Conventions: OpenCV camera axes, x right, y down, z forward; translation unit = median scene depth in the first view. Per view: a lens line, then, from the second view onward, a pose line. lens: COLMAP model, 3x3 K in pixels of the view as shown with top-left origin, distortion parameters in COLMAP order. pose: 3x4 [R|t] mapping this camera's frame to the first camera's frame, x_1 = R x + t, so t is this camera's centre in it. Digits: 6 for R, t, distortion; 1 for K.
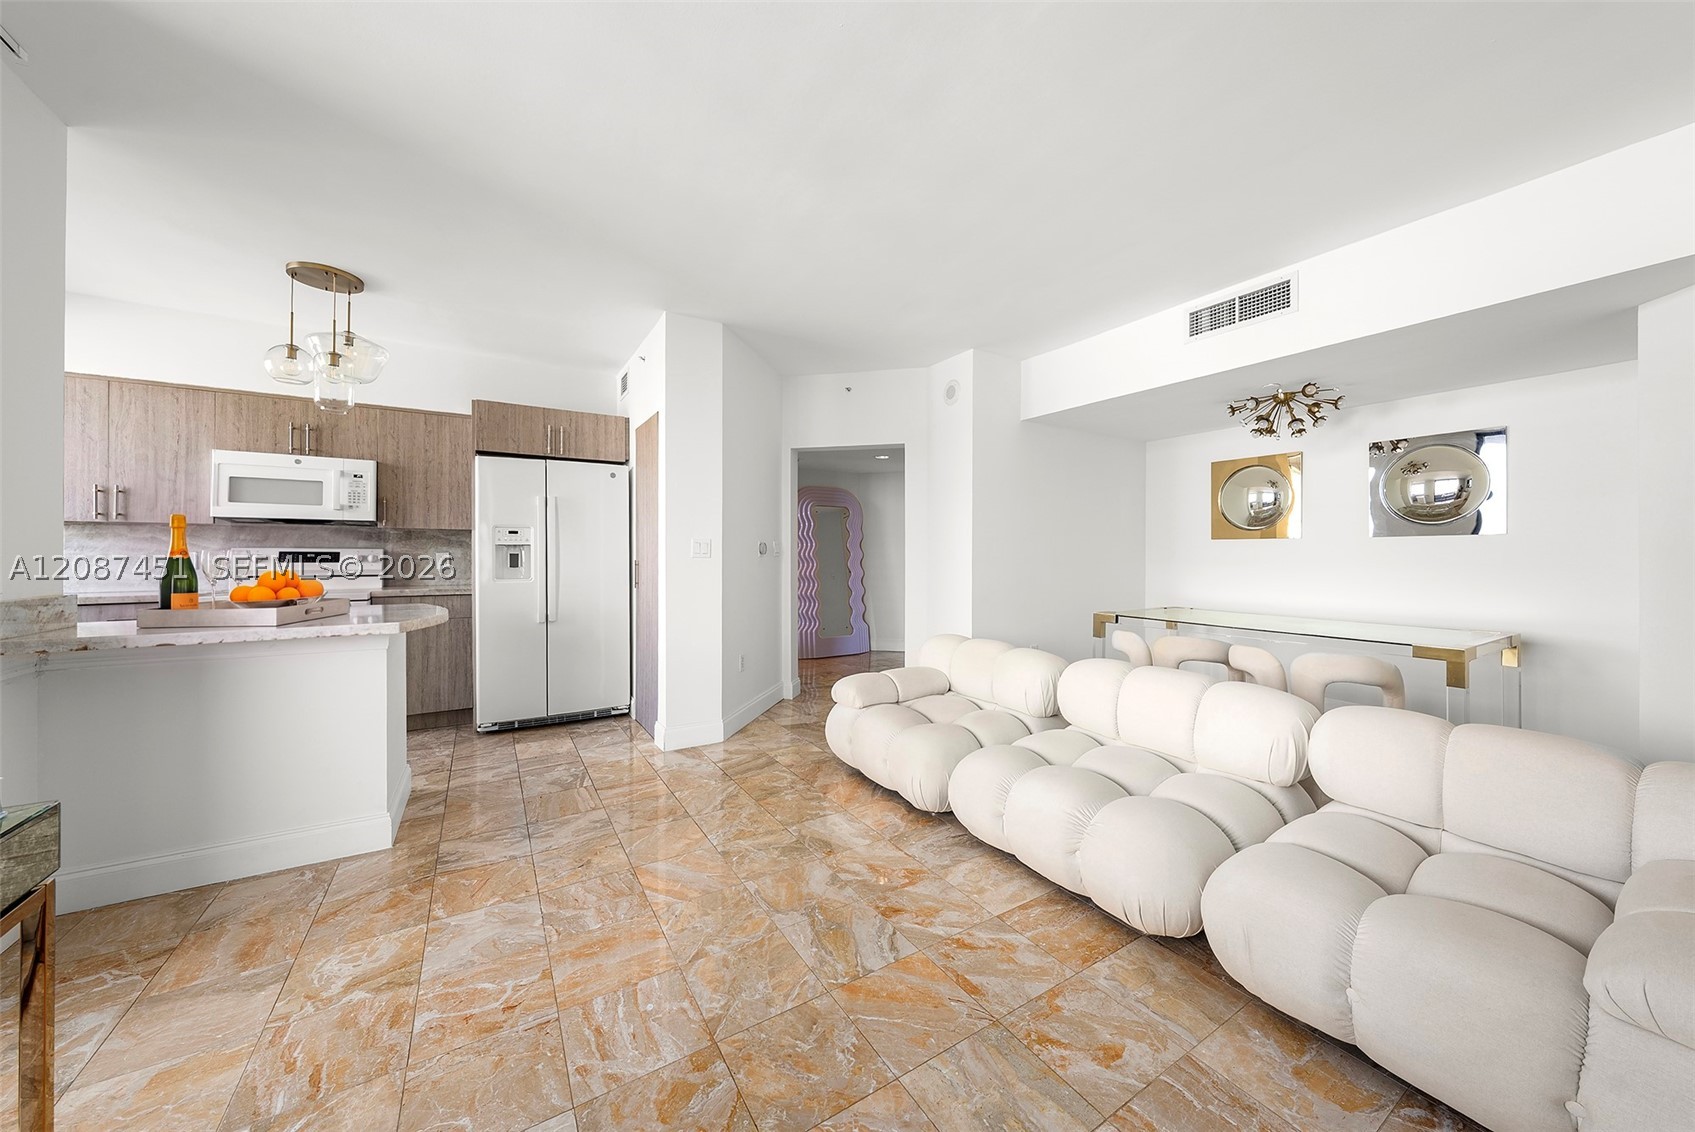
lens RADIAL K [[588.1, 0, 859.4], [0, 588.1, 553.7], [0, 0, 1]] dist [-0.006374, 0.000884]
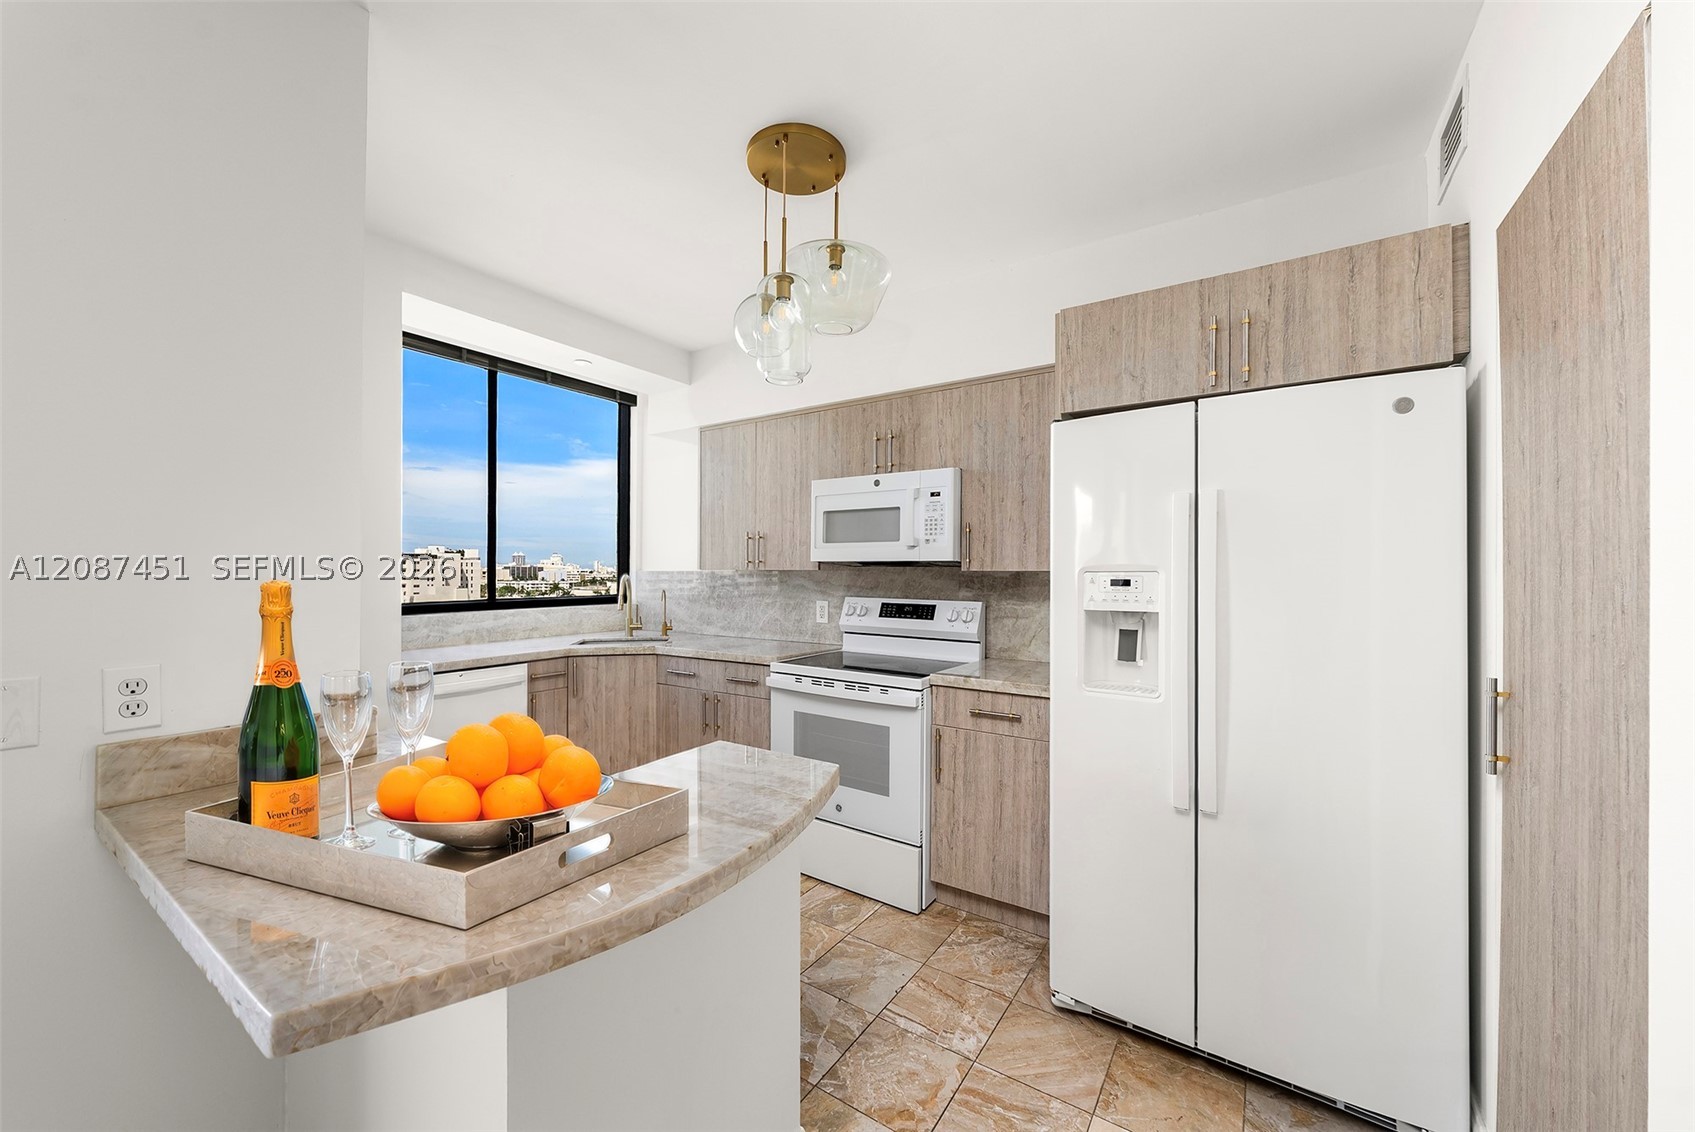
lens RADIAL K [[634.8, 0, 846.9], [0, 634.8, 574.1], [0, 0, 1]] dist [-0.001375, 0.000603]
pose [[0.403285, 0.005308, -0.915059, -0.279641], [0.001291, 0.999979, 0.006369, -0.054816], [0.915073, -0.003749, 0.403270, 0.725502]]
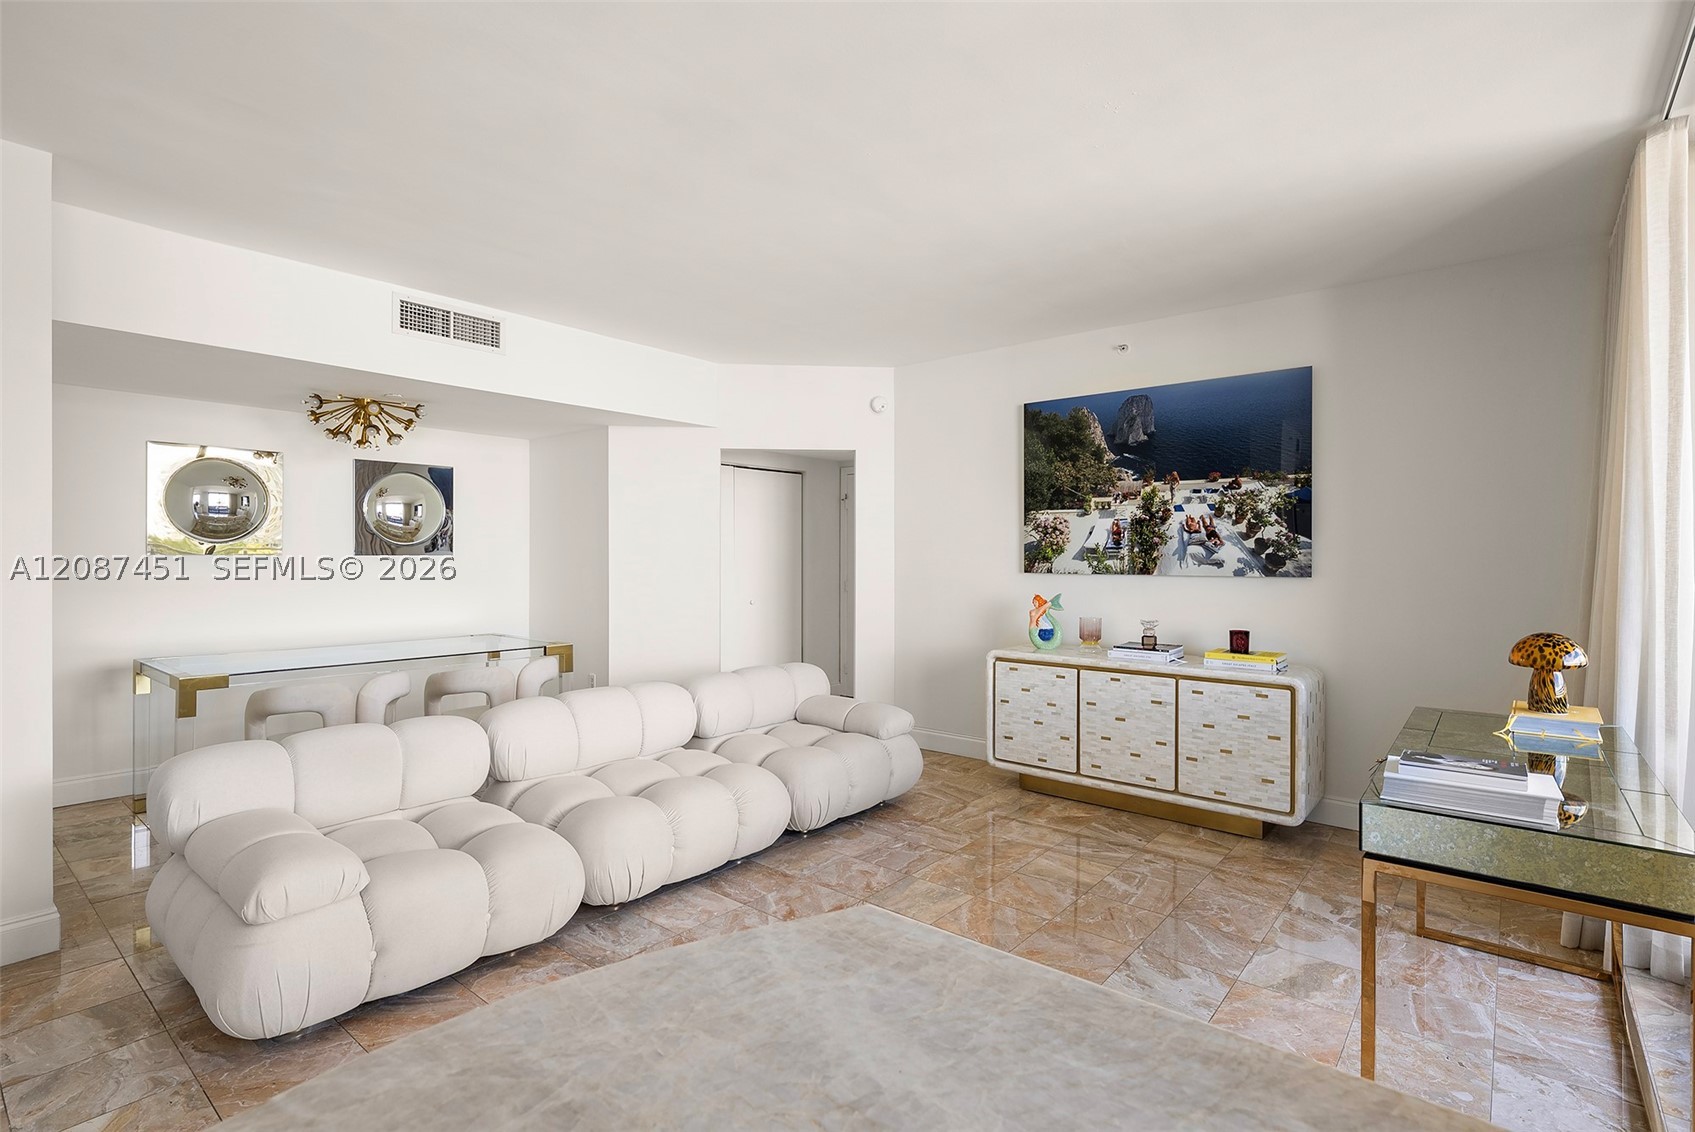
lens RADIAL K [[803.7, 0, 808.5], [0, 803.7, 557.3], [0, 0, 1]] dist [0.011739, -0.001008]
pose [[-0.270522, -0.006704, 0.962690, -0.749426], [-0.008236, 0.999955, 0.004649, -0.041250], [-0.962679, -0.006671, -0.270565, 0.744212]]
